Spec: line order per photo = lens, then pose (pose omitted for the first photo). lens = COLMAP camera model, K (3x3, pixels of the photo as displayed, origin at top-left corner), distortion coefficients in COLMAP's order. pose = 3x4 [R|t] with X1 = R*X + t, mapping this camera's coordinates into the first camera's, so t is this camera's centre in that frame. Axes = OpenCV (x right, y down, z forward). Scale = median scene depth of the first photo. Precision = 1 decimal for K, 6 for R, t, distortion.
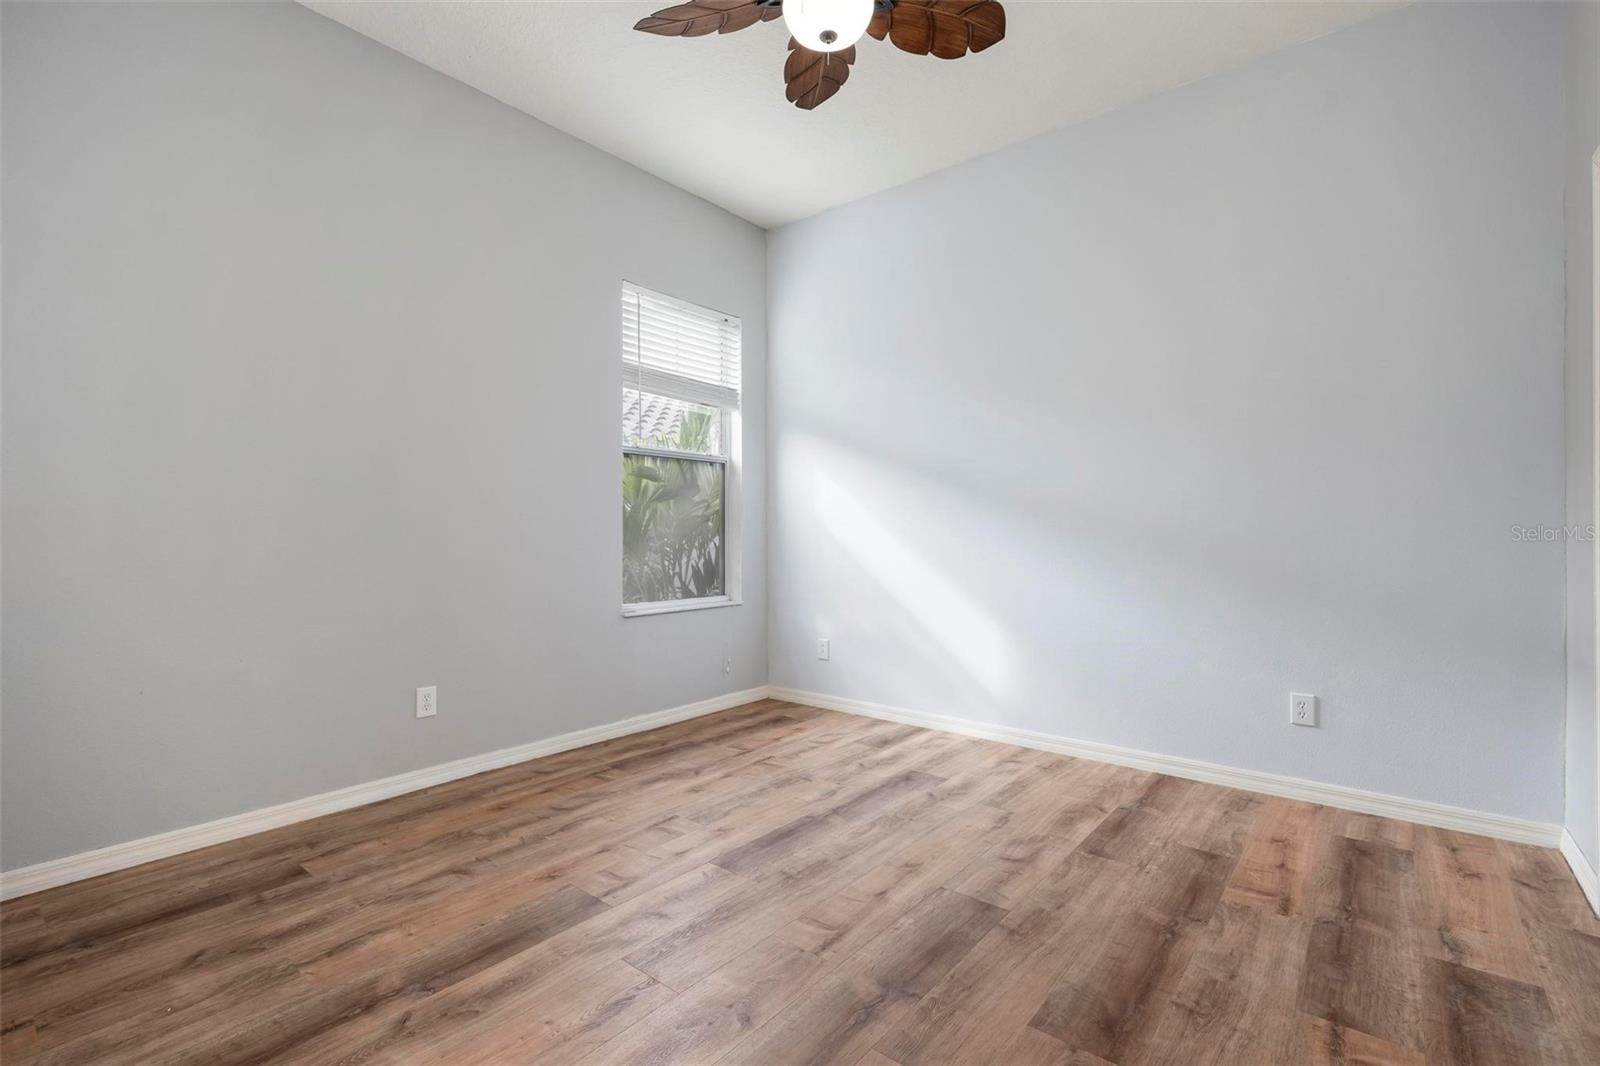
lens RADIAL K [[729.5, 0, 799.5], [0, 729.5, 533.7], [0, 0, 1]] dist [-0.001261, 0.000428]
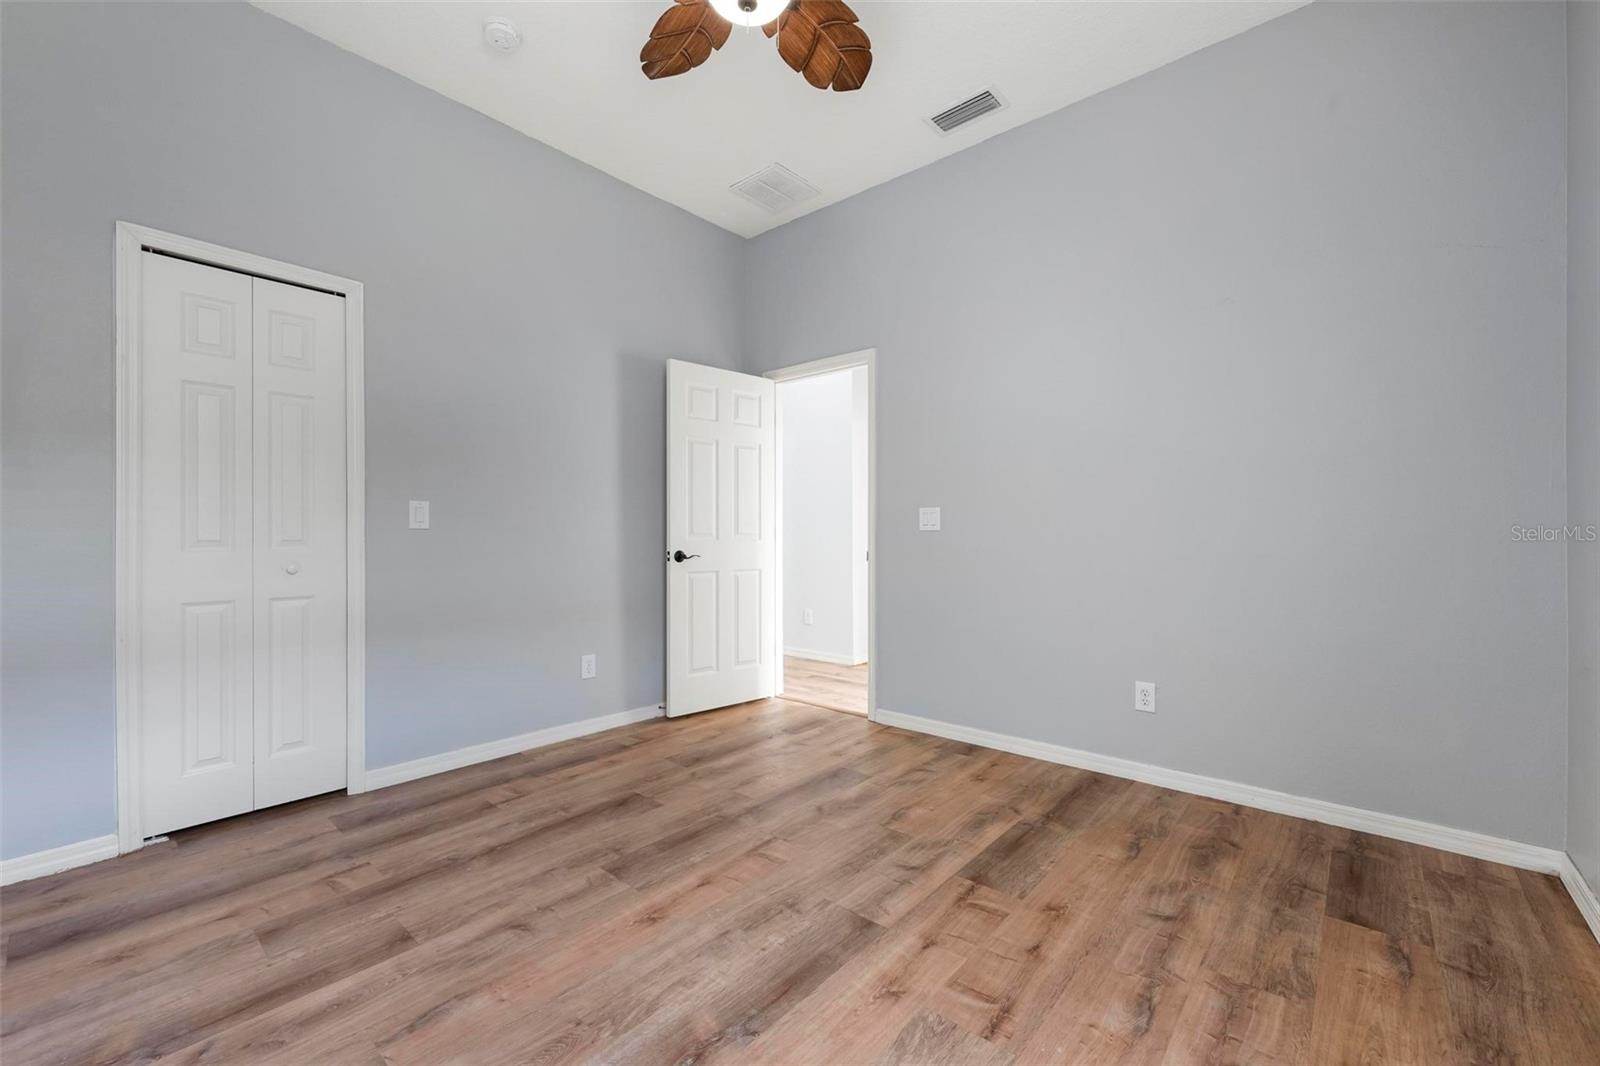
lens RADIAL K [[673.9, 0, 799.8], [0, 673.9, 534.2], [0, 0, 1]] dist [-0.000432, -0.000924]
pose [[-0.999659, 0.003754, 0.025843, -0.048654], [0.003763, 0.999993, 0.000279, 0.000190], [-0.025841, 0.000377, -0.999666, 1.887242]]
